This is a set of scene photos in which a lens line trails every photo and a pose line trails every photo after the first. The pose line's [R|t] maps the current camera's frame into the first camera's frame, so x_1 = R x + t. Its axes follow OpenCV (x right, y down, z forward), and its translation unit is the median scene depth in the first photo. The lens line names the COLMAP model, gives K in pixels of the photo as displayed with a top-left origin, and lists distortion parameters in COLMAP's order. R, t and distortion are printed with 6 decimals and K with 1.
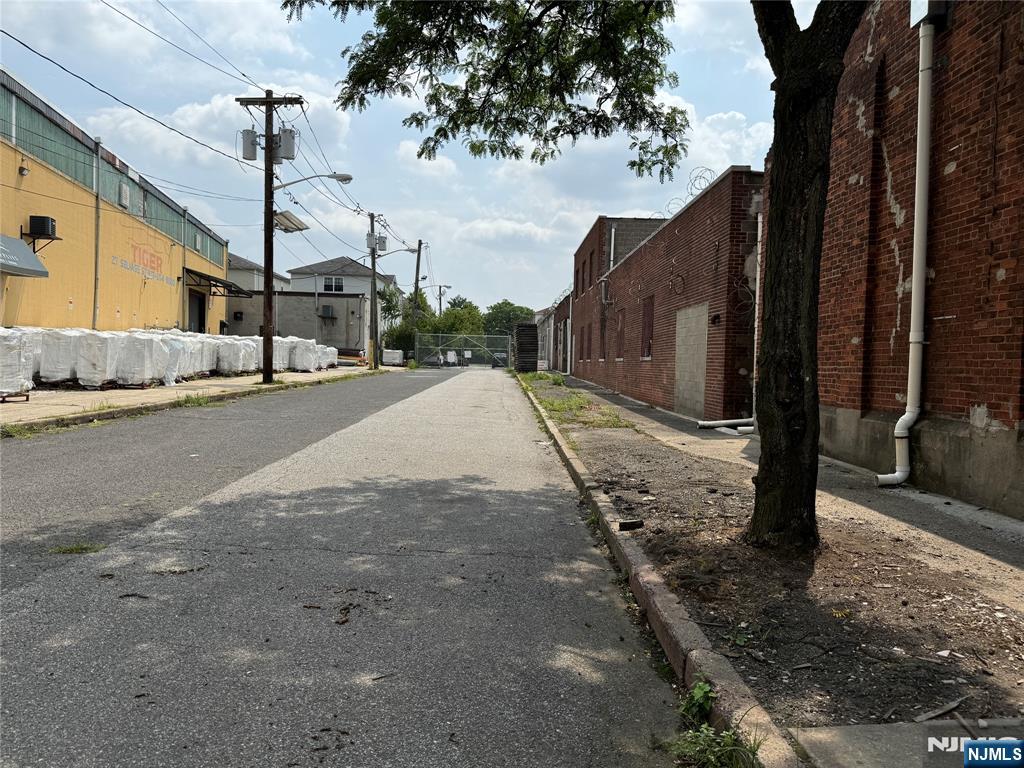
lens RADIAL K [[719.9, 0, 516.2], [0, 719.9, 385.5], [0, 0, 1]] dist [0.013980, -0.010719]
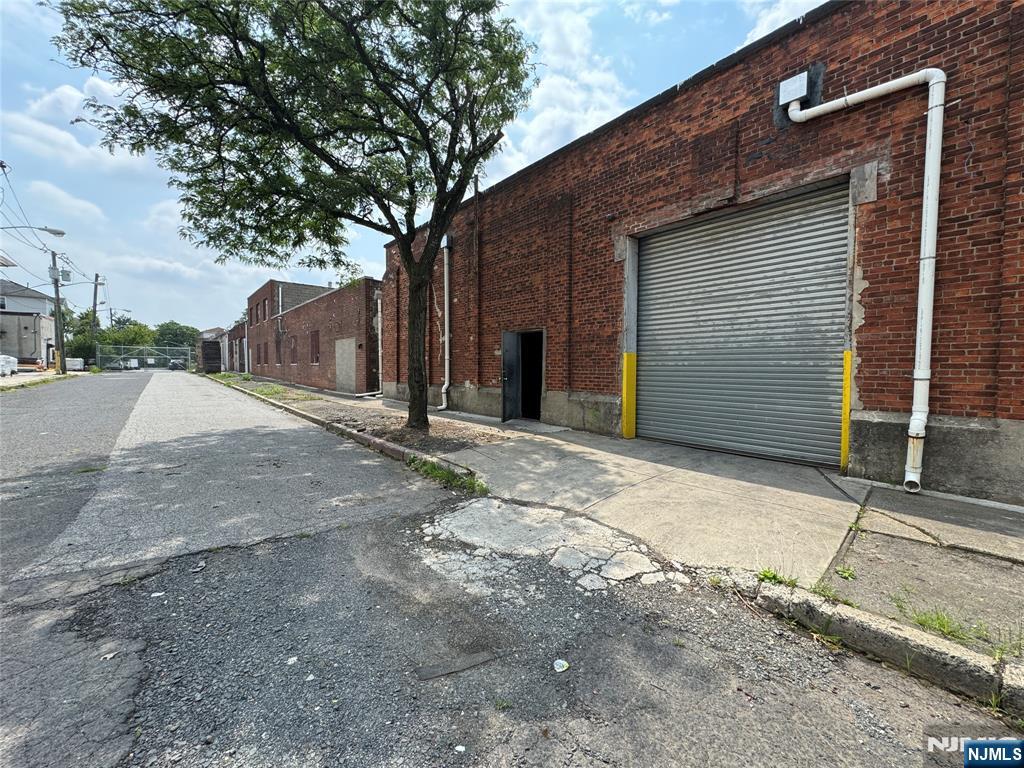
lens RADIAL K [[408.5, 0, 515.7], [0, 408.5, 384.5], [0, 0, 1]] dist [0.002137, 0.000136]
pose [[0.764982, -0.048440, 0.642227, -0.112026], [0.034619, 0.998819, 0.034101, -0.002326], [-0.643120, -0.003853, 0.765755, -0.163299]]
